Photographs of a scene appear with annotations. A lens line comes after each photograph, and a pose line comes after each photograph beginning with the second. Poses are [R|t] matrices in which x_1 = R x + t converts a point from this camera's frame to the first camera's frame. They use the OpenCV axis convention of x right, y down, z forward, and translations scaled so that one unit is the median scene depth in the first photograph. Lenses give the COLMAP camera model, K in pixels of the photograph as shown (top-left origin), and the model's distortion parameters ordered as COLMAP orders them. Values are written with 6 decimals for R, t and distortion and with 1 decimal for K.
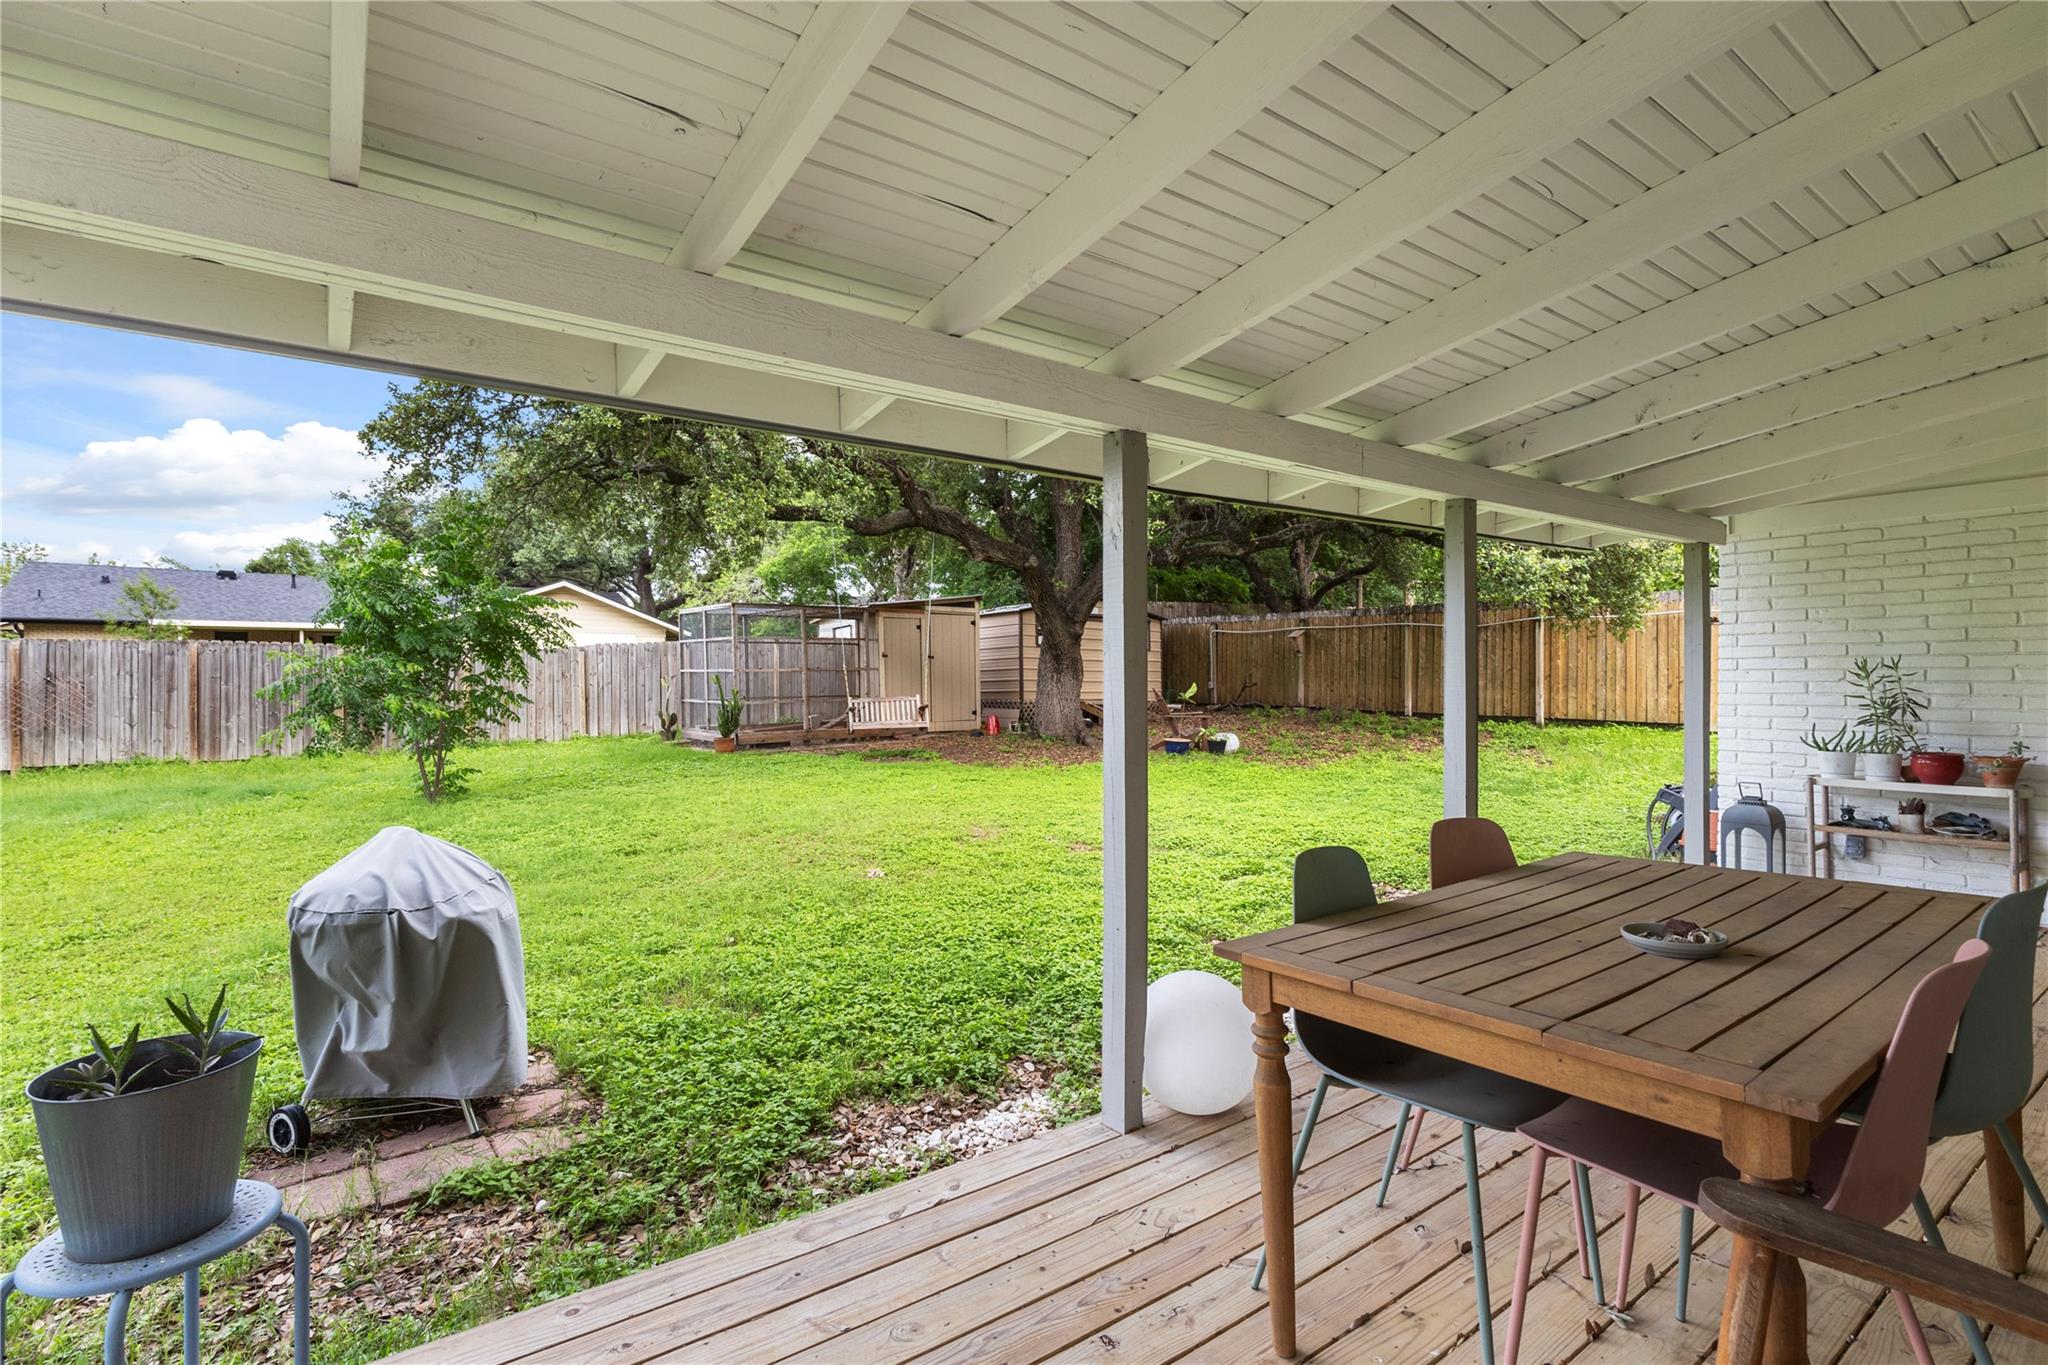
lens RADIAL K [[929.5, 0, 1024.0], [0, 929.5, 682.5], [0, 0, 1]] dist [-0.000032, -0.000149]
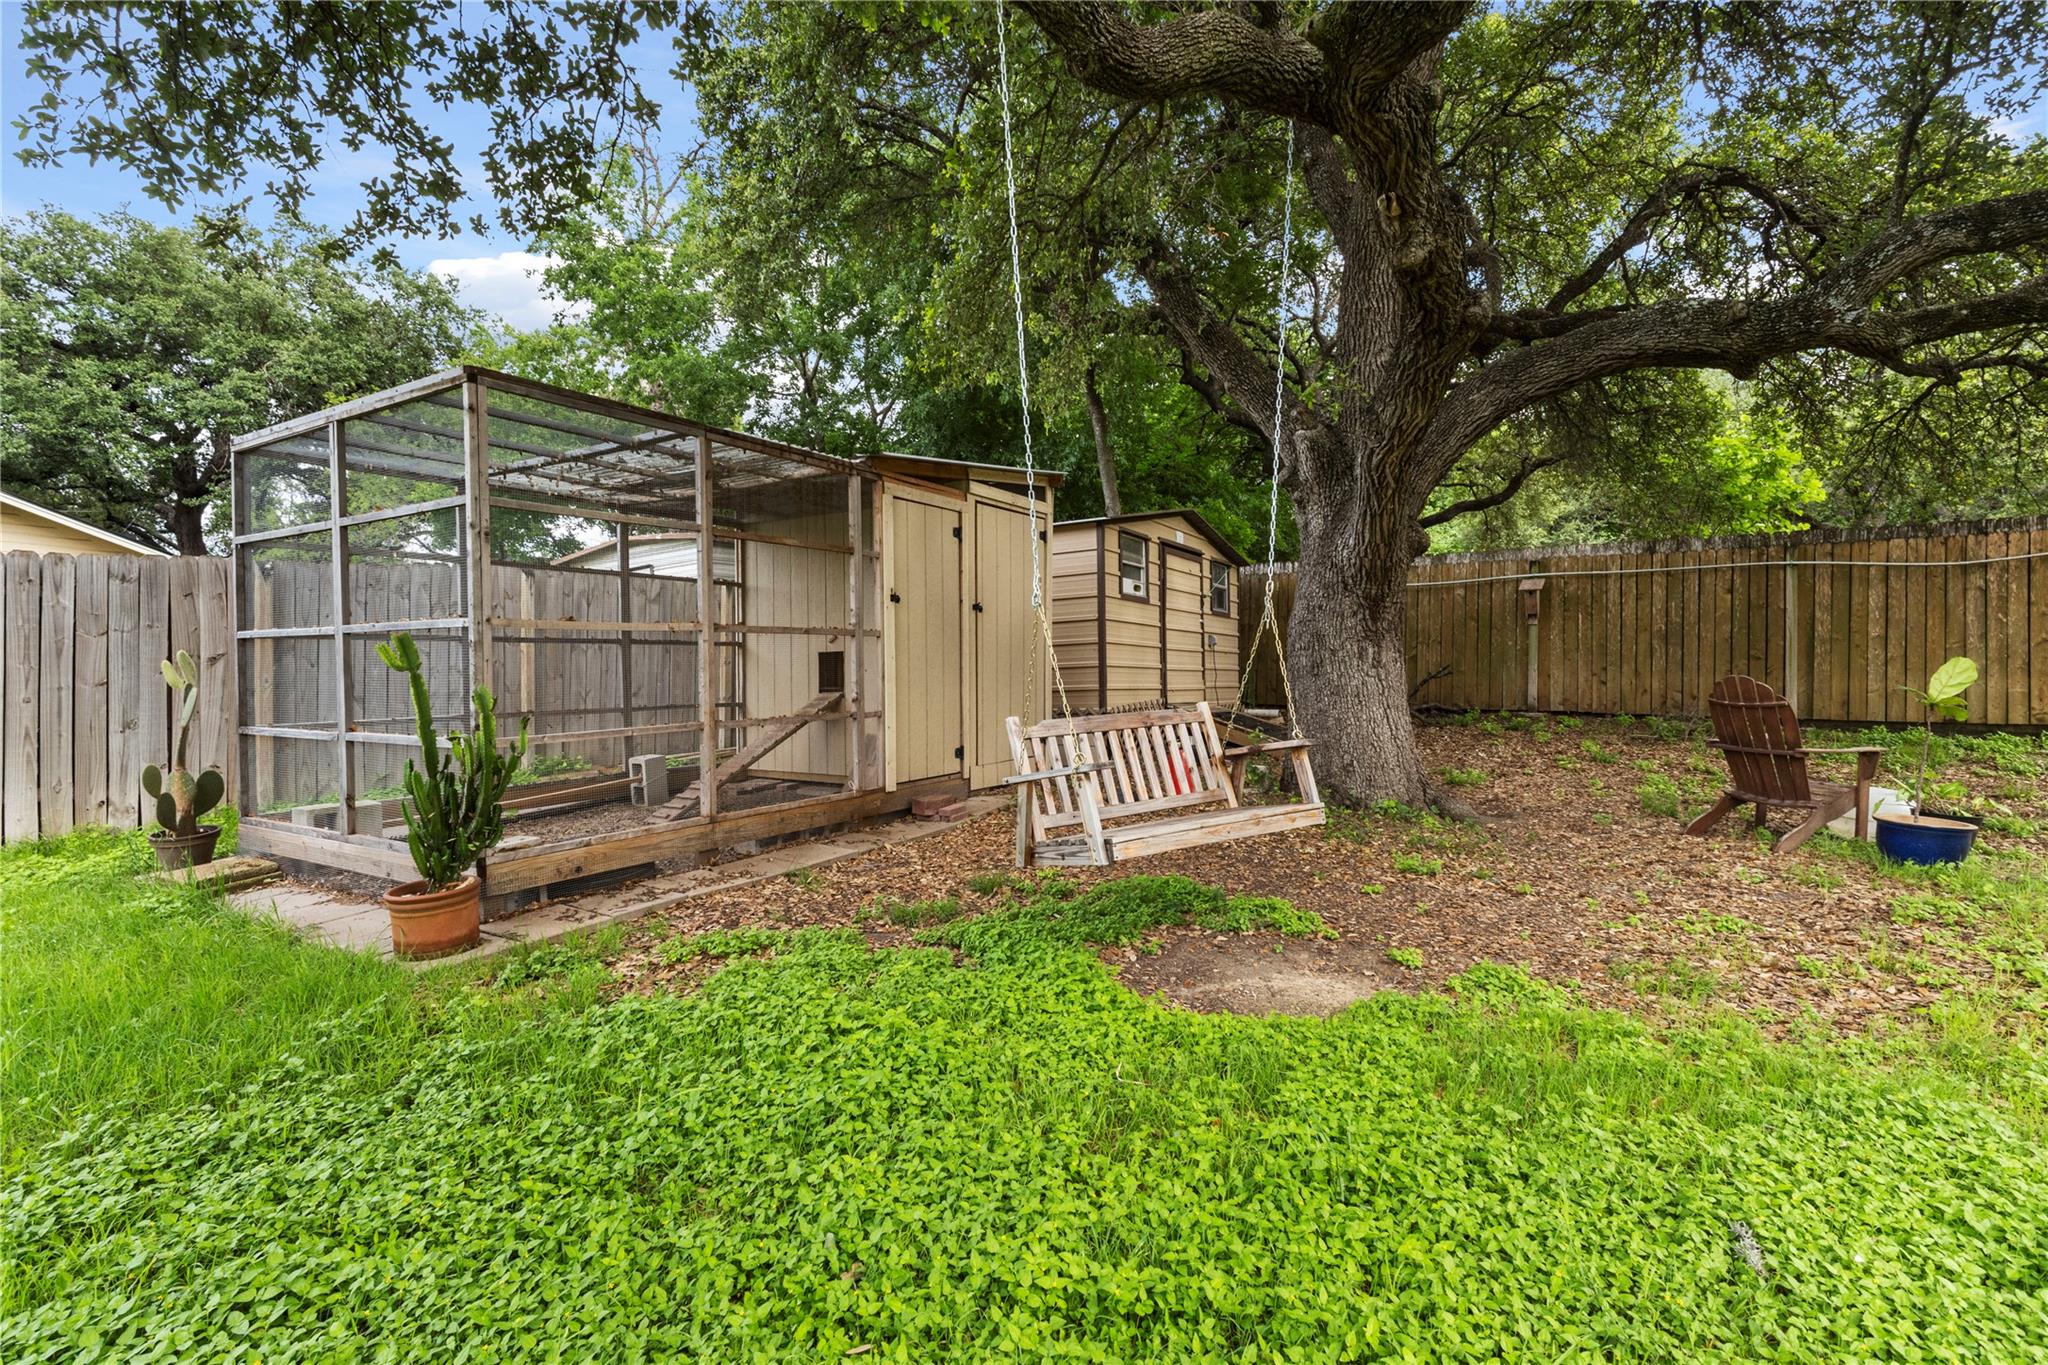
lens RADIAL K [[929.5, 0, 1024.0], [0, 929.5, 682.5], [0, 0, 1]] dist [-0.000032, -0.000149]
pose [[0.944475, -0.009472, 0.328447, -0.211808], [0.008799, 0.999955, 0.003535, 0.004240], [-0.328466, -0.000448, 0.944516, 0.590410]]
